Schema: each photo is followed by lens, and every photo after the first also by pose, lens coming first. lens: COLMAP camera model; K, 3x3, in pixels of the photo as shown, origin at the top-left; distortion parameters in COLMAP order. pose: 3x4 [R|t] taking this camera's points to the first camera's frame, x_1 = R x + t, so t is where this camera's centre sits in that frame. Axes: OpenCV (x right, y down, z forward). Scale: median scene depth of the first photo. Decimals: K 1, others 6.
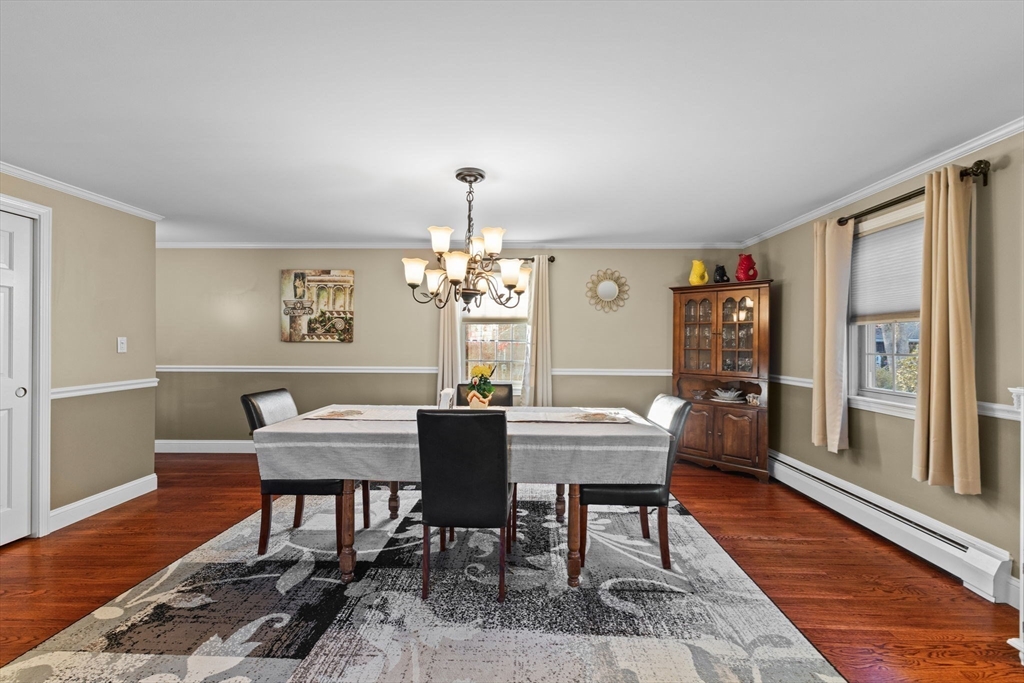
lens RADIAL K [[445.0, 0, 500.8], [0, 445.0, 348.6], [0, 0, 1]] dist [0.003504, -0.000246]
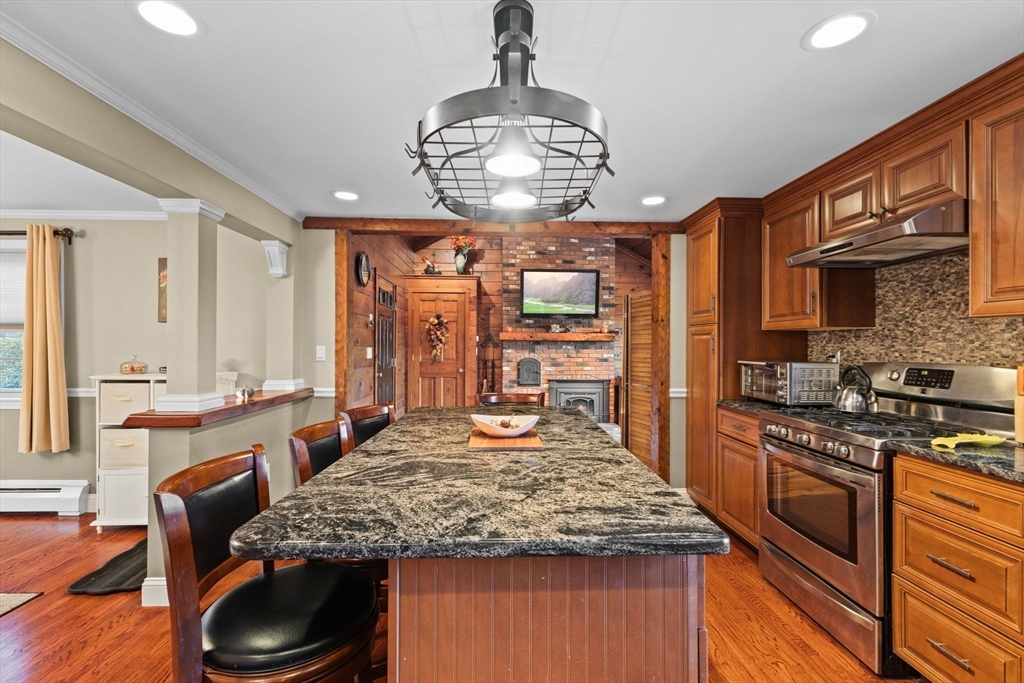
lens RADIAL K [[441.0, 0, 512.0], [0, 441.0, 341.5], [0, 0, 1]] dist [0.008461, -0.000743]
pose [[-0.074317, 0.003403, 0.997229, -0.526464], [0.011039, 0.999936, -0.002590, -0.017238], [-0.997174, 0.010816, -0.074350, -0.375777]]
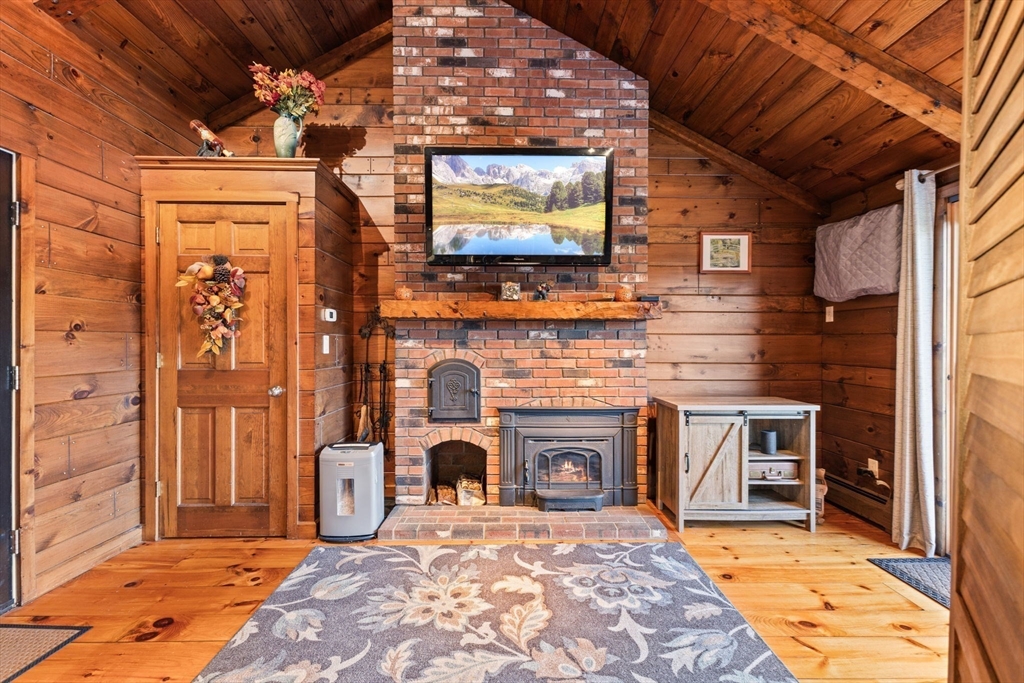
lens RADIAL K [[441.0, 0, 512.0], [0, 441.0, 341.5], [0, 0, 1]] dist [0.008461, -0.000743]
pose [[-0.050939, -0.005688, 0.998686, 1.083934], [0.016272, 0.999846, 0.006525, 0.027857], [-0.998569, 0.016583, -0.050838, -0.811302]]
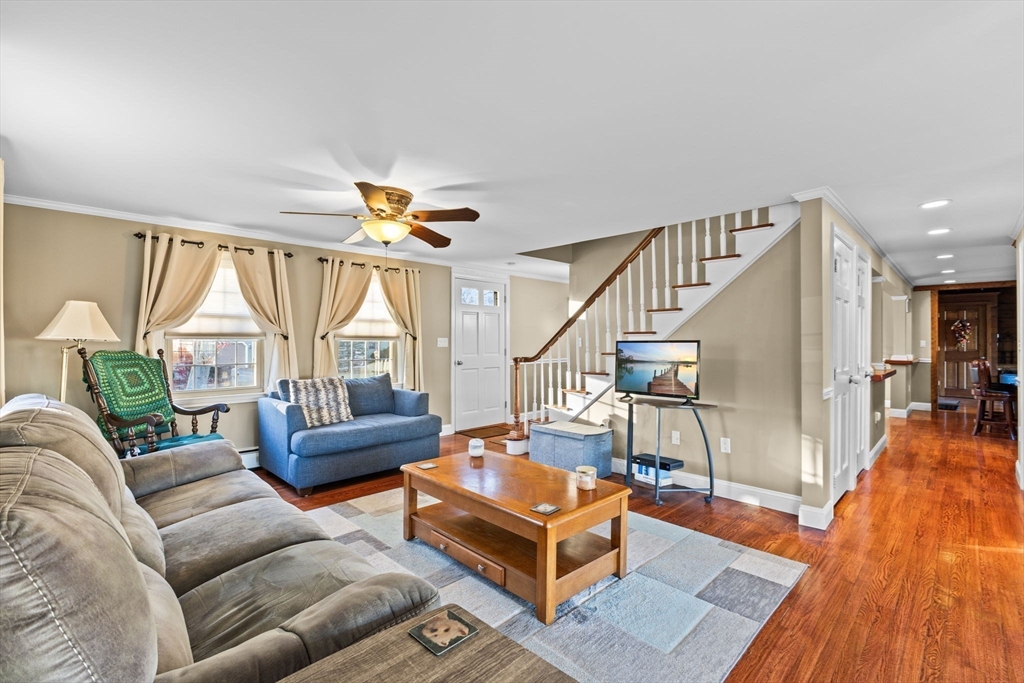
lens RADIAL K [[455.0, 0, 512.0], [0, 455.0, 341.5], [0, 0, 1]] dist [-0.014585, 0.000054]
pose [[0.683471, -0.004729, 0.729962, -3.715393], [0.016001, 0.999836, -0.008504, -0.029303], [-0.729802, 0.017492, 0.683435, 0.083080]]
